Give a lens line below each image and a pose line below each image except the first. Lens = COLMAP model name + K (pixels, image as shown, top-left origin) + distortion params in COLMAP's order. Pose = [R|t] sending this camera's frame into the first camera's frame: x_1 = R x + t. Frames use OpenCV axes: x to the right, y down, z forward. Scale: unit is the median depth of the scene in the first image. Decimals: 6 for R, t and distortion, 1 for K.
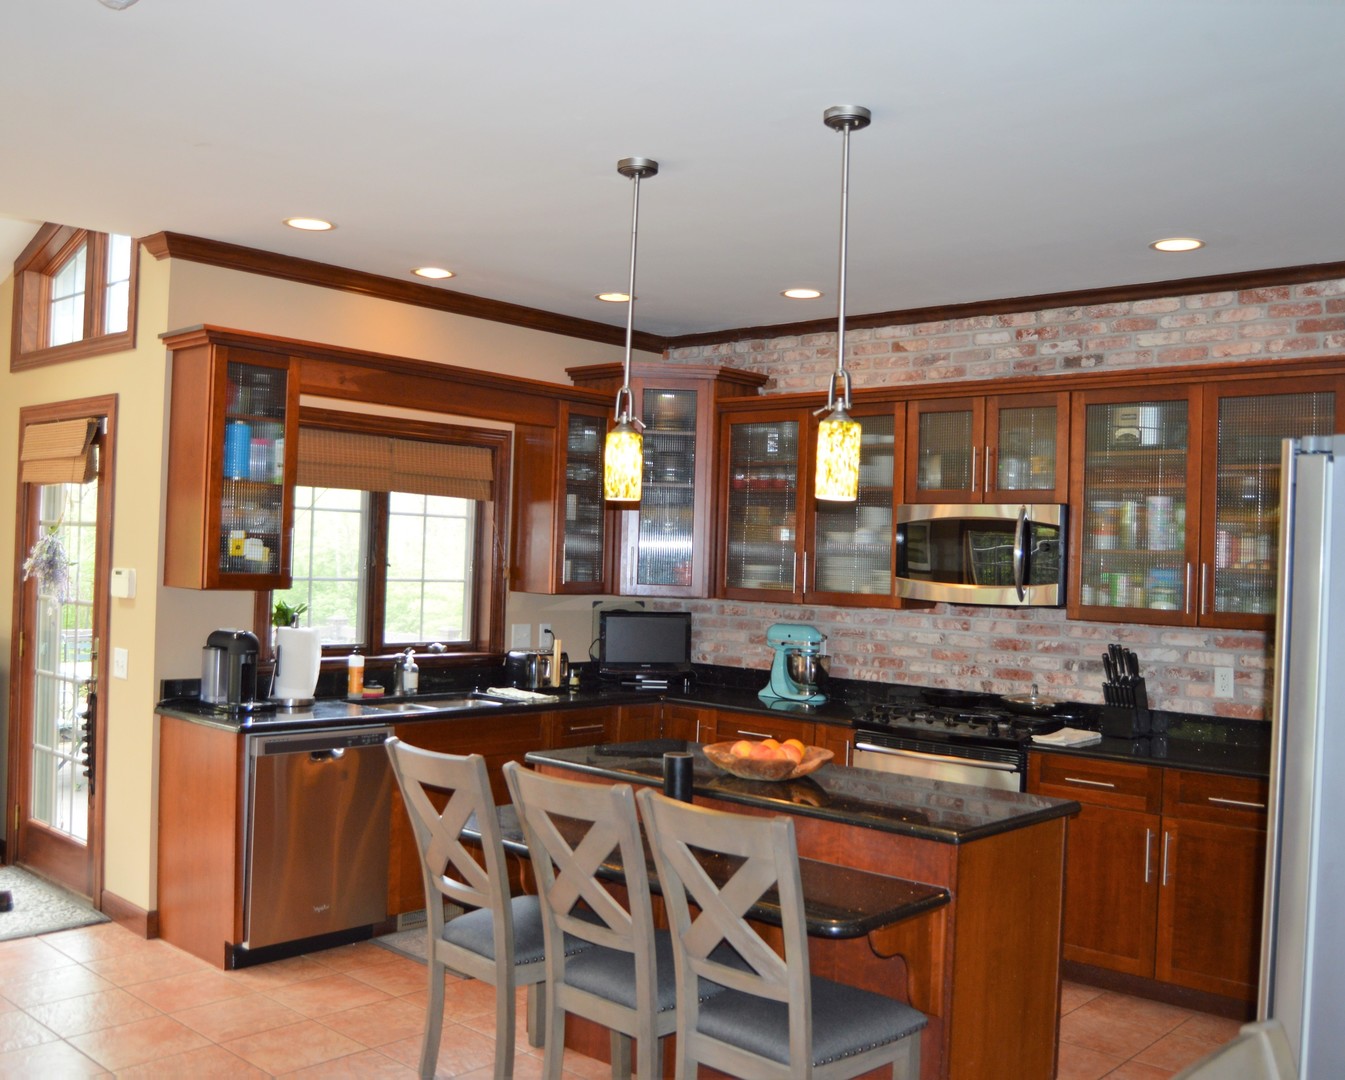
lens RADIAL K [[1240.3, 0, 699.0], [0, 1240.3, 547.0], [0, 0, 1]] dist [-0.092018, 0.022817]
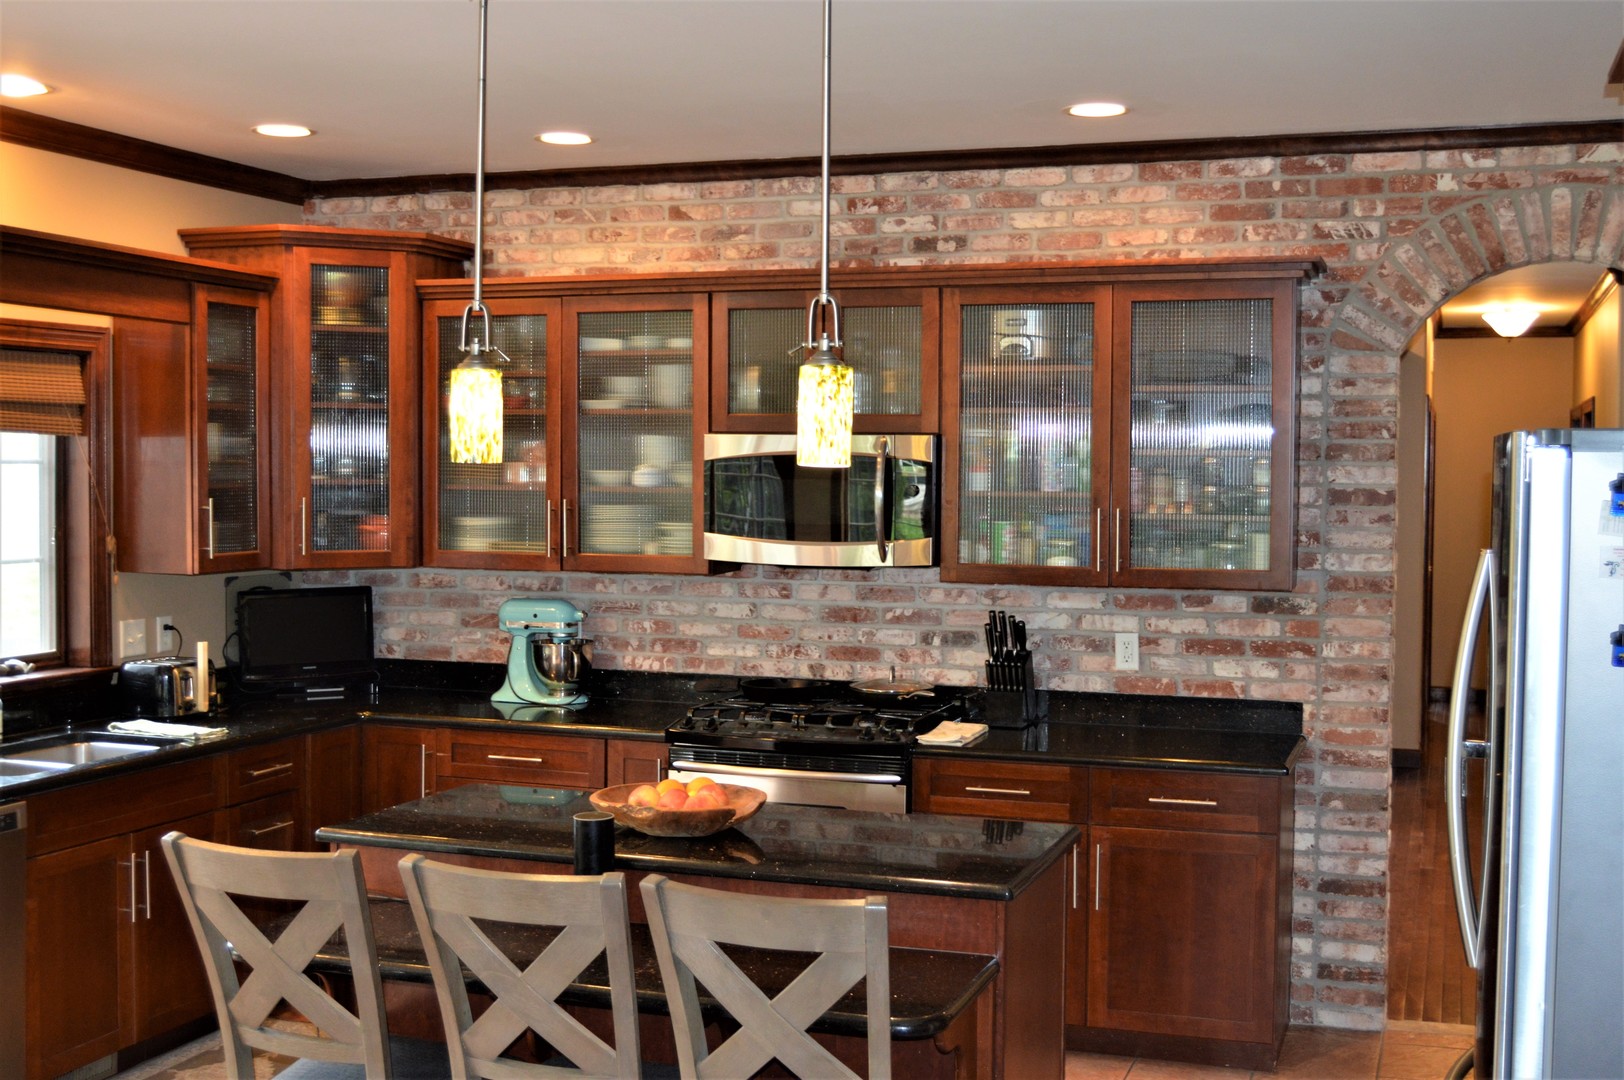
lens RADIAL K [[1770.2, 0, 812.0], [0, 1770.2, 540.0], [0, 0, 1]] dist [-0.073726, 0.020821]
pose [[0.925280, -0.042252, 0.376924, -0.184617], [0.019834, 0.997806, 0.063163, -0.037730], [-0.378766, -0.050967, 0.924088, -0.001489]]
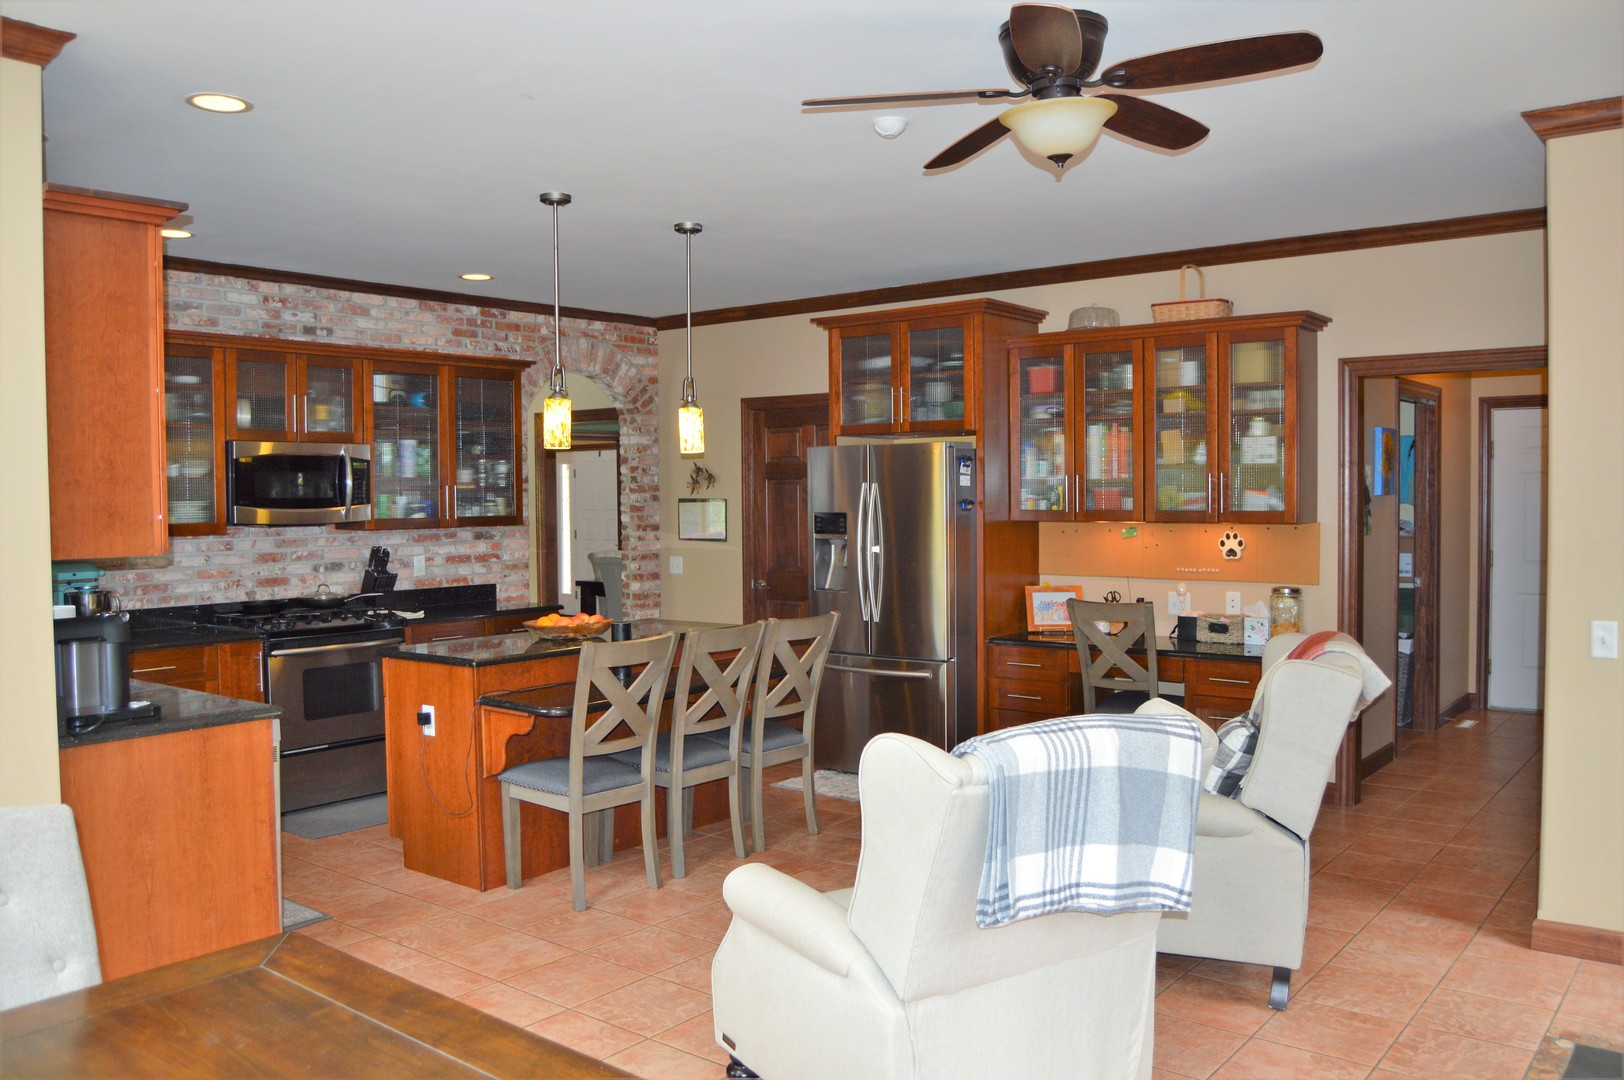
lens RADIAL K [[1300.5, 0, 812.0], [0, 1300.5, 540.0], [0, 0, 1]] dist [-0.096120, 0.043388]
pose [[-0.036121, -0.067204, 0.997085, -1.048356], [-0.000155, 0.997737, 0.067242, -0.023427], [-0.999347, 0.002274, -0.036050, 0.529312]]
